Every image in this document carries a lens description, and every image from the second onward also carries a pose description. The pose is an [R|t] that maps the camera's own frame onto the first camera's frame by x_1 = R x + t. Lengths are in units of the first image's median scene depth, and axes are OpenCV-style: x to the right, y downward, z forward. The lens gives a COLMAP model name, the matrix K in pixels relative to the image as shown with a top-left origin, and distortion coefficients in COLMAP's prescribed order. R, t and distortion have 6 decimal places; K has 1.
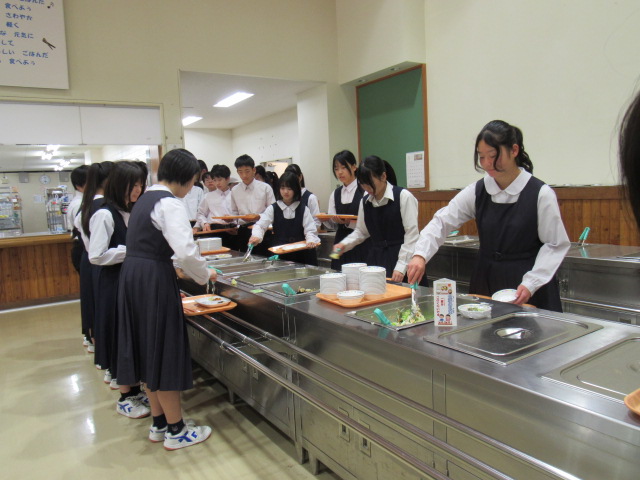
lens RADIAL K [[481.5, 0, 320.0], [0, 481.5, 240.0], [0, 0, 1]] dist [-0.038679, 0.000999]
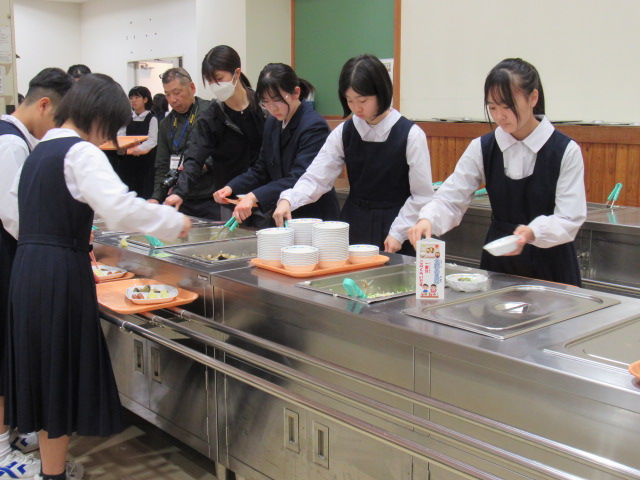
lens RADIAL K [[811.2, 0, 320.0], [0, 811.2, 240.0], [0, 0, 1]] dist [-0.023843, -0.236548]
pose [[0.989447, 0.026020, 0.142538, -0.100290], [-0.033546, 0.998152, 0.050659, 0.023284], [-0.140956, -0.054906, 0.988492, -0.256785]]
